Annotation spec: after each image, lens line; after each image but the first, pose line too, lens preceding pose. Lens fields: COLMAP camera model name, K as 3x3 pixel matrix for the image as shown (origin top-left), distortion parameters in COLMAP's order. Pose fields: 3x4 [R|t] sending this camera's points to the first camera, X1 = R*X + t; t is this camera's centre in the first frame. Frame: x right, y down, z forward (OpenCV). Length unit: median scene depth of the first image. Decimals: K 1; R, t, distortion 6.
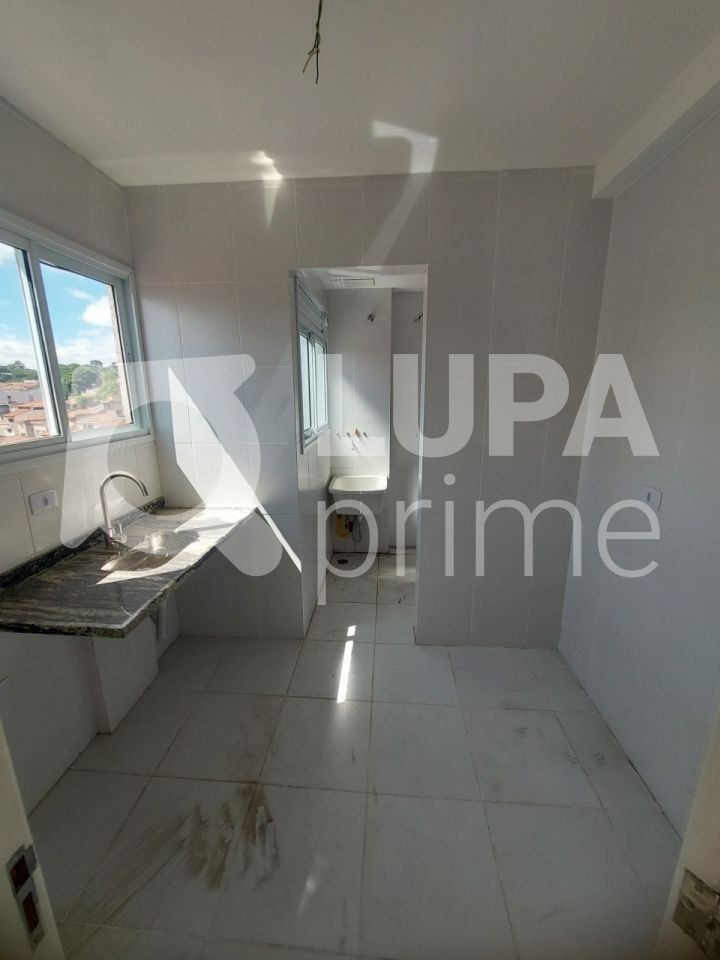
lens RADIAL K [[383.0, 0, 357.3], [0, 383.0, 478.4], [0, 0, 1]] dist [0.002024, 0.000086]
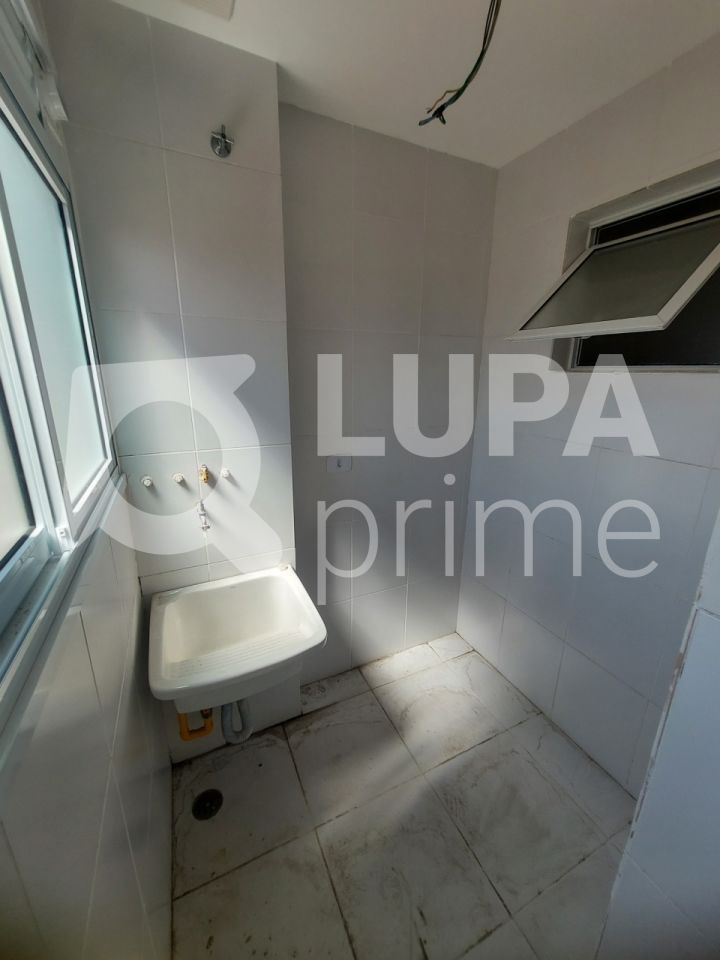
lens RADIAL K [[383.0, 0, 364.8], [0, 383.0, 483.3], [0, 0, 1]] dist [0.002024, 0.000086]
pose [[0.868130, -0.117082, 0.482330, -0.049851], [0.090868, 0.992846, 0.077455, -0.128912], [-0.487948, -0.023413, 0.872559, 0.597703]]
